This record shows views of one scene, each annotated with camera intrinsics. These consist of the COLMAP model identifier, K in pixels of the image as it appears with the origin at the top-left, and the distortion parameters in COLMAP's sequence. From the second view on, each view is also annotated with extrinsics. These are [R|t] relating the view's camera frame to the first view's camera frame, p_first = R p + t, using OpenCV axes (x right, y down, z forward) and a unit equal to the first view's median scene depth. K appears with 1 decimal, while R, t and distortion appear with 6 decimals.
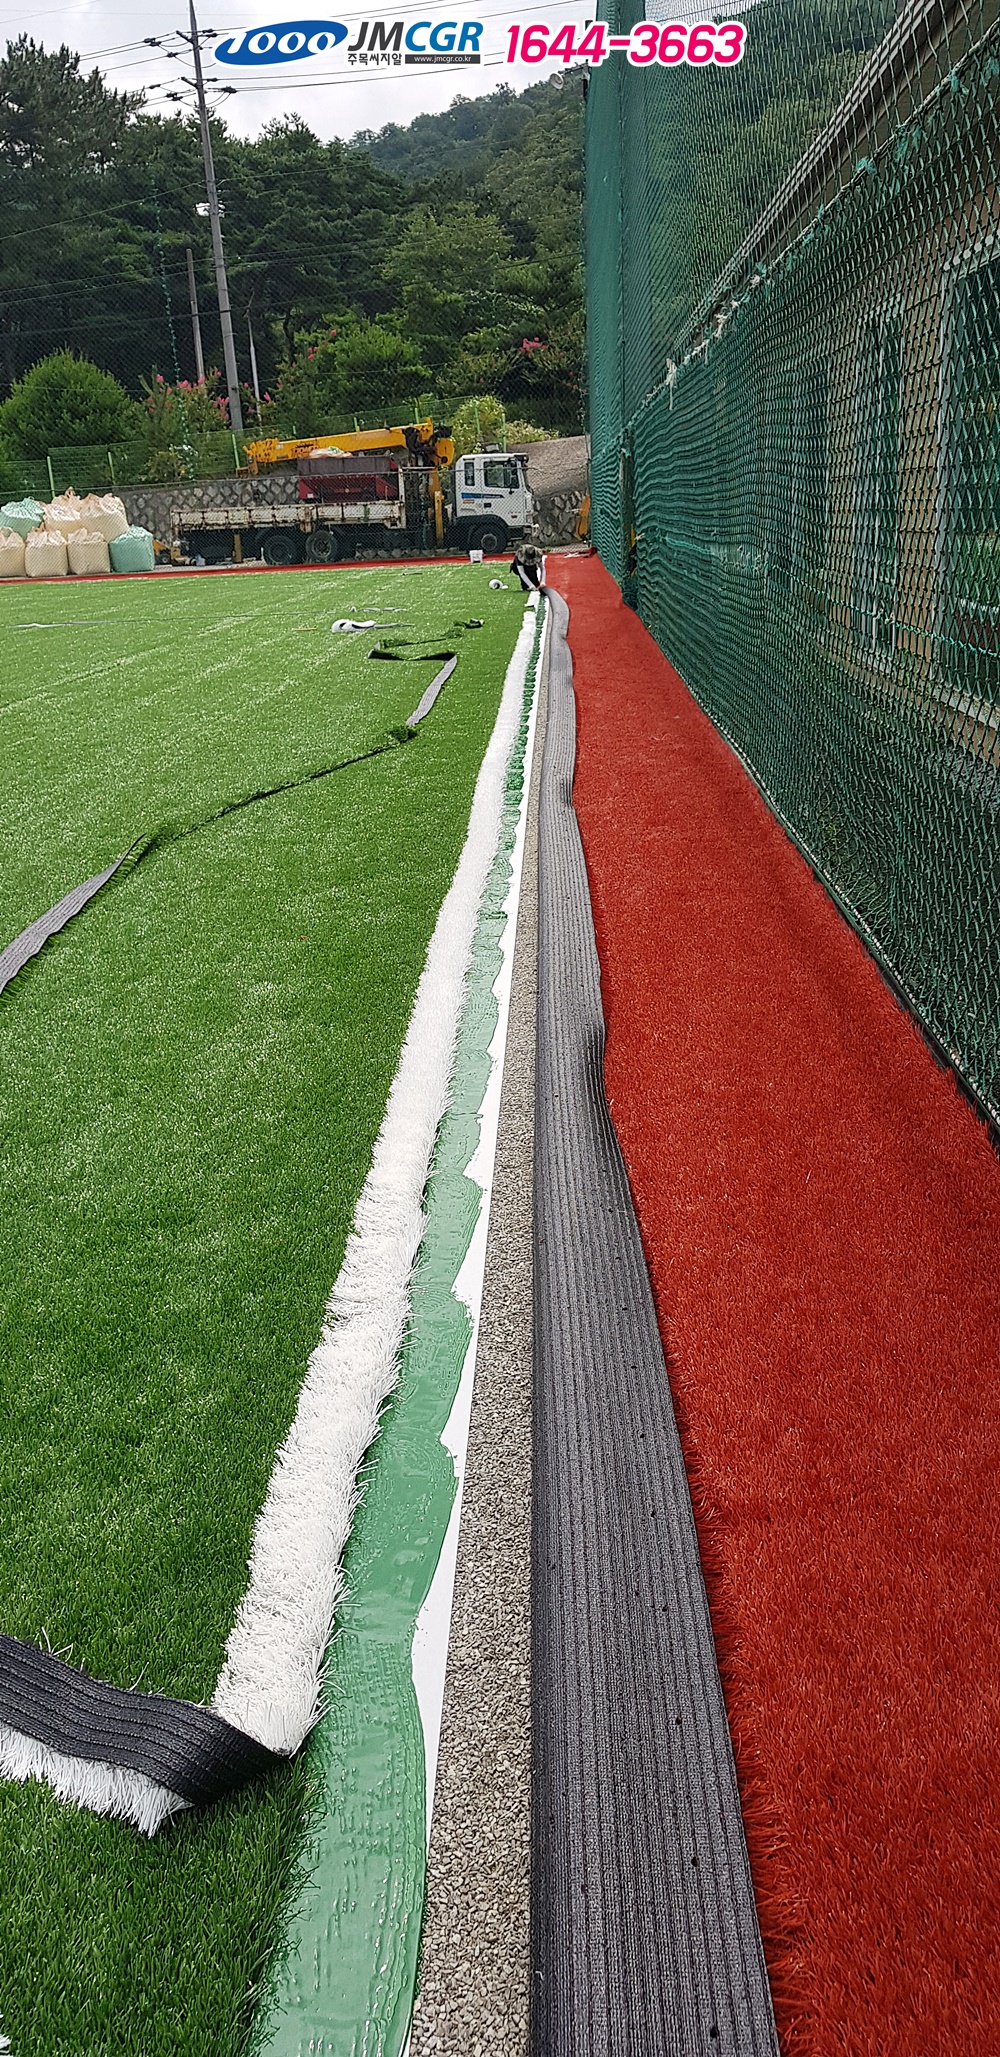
lens RADIAL K [[1693.3, 0, 537.5], [0, 1693.3, 1027.7], [0, 0, 1]] dist [0.105459, -0.190034]
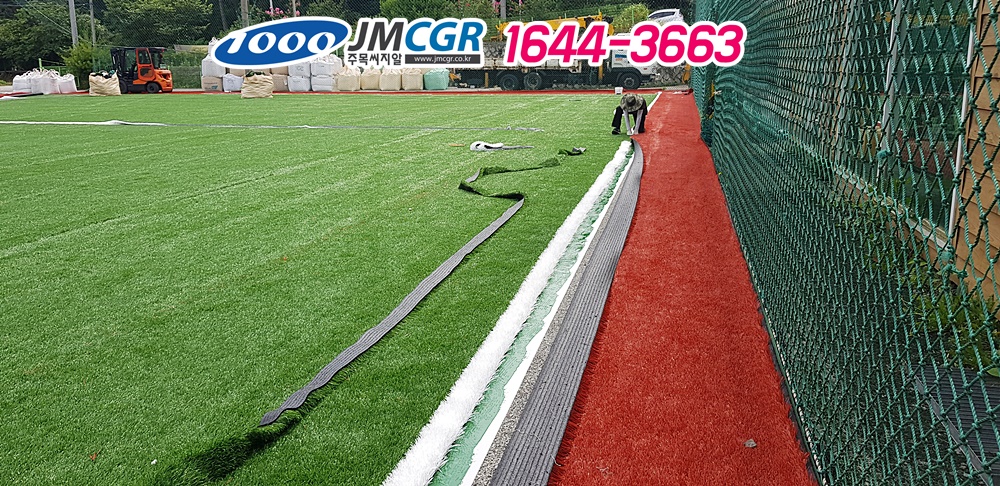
lens RADIAL K [[823.2, 0, 476.2], [0, 823.2, 229.0], [0, 0, 1]] dist [0.105459, -0.190034]
pose [[0.973594, 0.083986, -0.212277, 0.011441], [-0.103689, 0.991103, -0.083443, -0.053110], [0.203380, 0.103250, 0.973640, 0.172088]]
